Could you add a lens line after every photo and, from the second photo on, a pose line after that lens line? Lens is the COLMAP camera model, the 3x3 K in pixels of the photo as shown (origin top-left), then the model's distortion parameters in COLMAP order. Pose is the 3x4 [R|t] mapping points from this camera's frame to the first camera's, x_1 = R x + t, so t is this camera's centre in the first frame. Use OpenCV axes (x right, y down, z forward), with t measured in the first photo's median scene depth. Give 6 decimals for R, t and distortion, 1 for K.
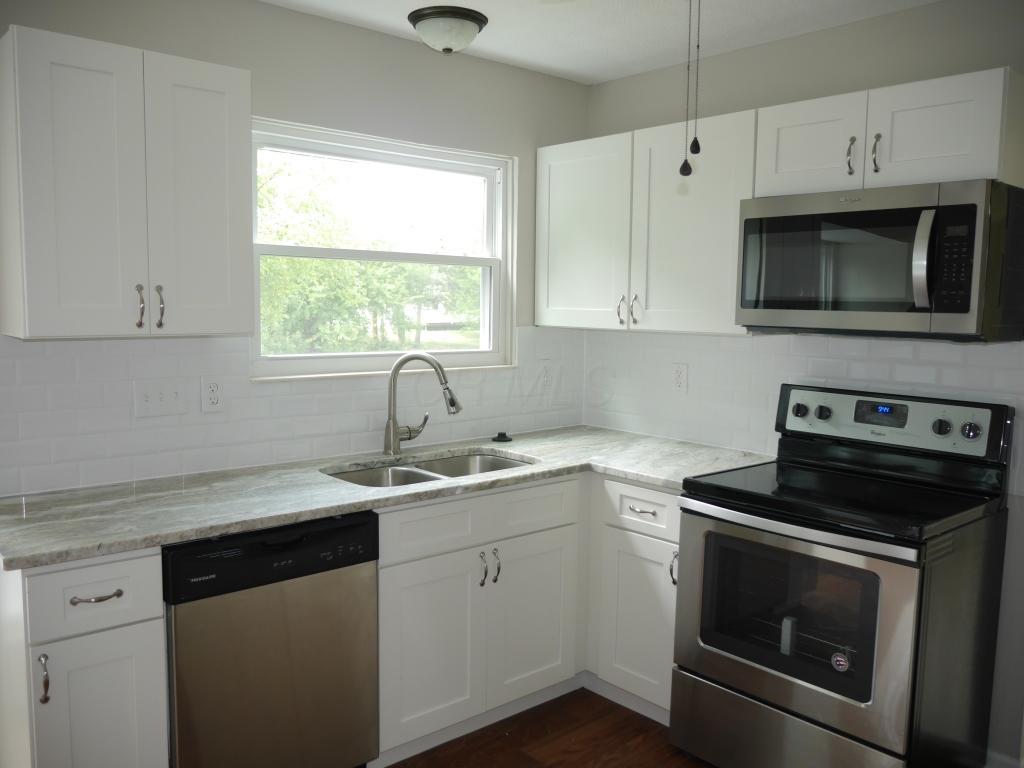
lens RADIAL K [[846.5, 0, 514.4], [0, 846.5, 384.7], [0, 0, 1]] dist [-0.019252, -0.002115]
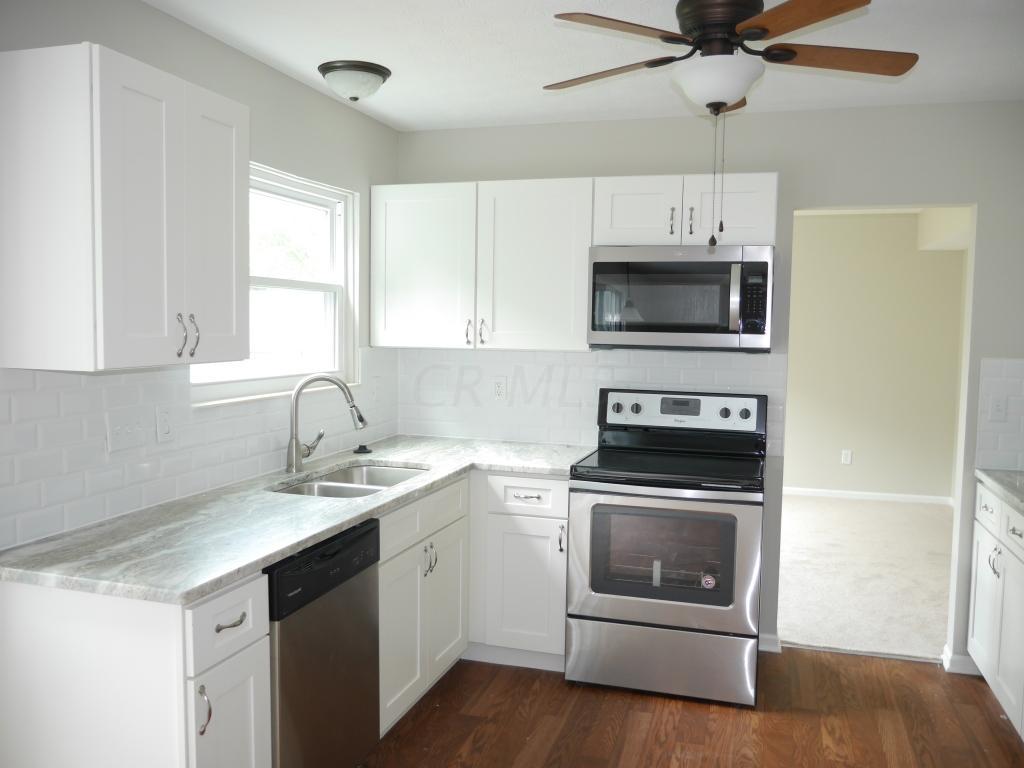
lens RADIAL K [[846.5, 0, 514.4], [0, 846.5, 384.7], [0, 0, 1]] dist [-0.019252, -0.002115]
pose [[0.856208, -0.041105, 0.514994, -0.490798], [0.048946, 0.998800, -0.001656, -0.011662], [-0.514308, 0.026625, 0.857192, -0.044157]]
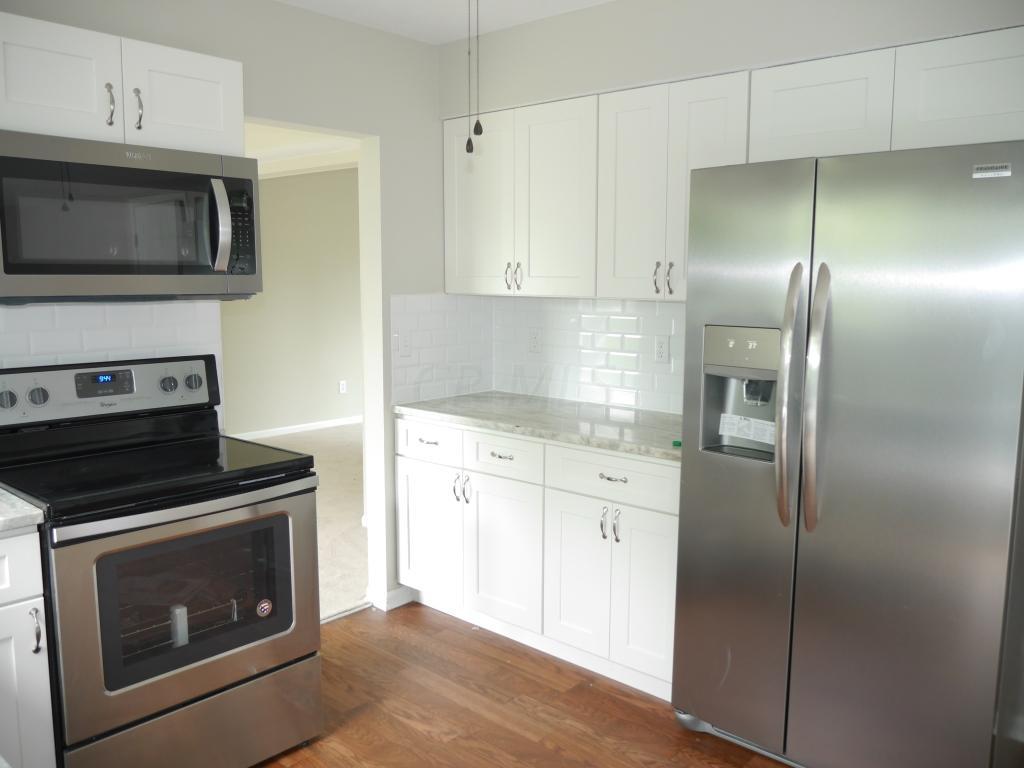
lens RADIAL K [[848.9, 0, 508.9], [0, 848.9, 380.8], [0, 0, 1]] dist [-0.005928, -0.000756]
pose [[-0.103779, -0.140165, 0.984674, -0.529029], [0.094383, 0.984165, 0.150040, -0.066143], [-0.990112, 0.108508, -0.088906, 0.615046]]
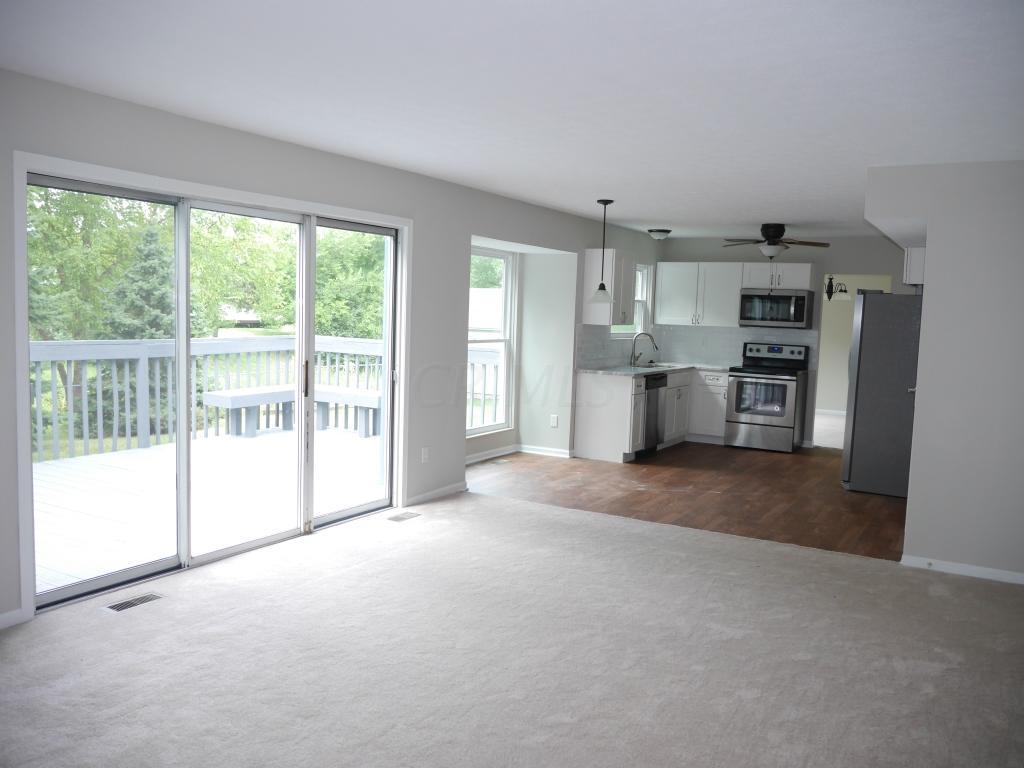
lens RADIAL K [[846.5, 0, 514.4], [0, 846.5, 384.7], [0, 0, 1]] dist [-0.019252, -0.002115]
pose [[0.950590, -0.010874, 0.310259, -1.672795], [0.010708, 0.999940, 0.002238, 0.157038], [-0.310265, 0.001195, 0.950649, -1.994496]]
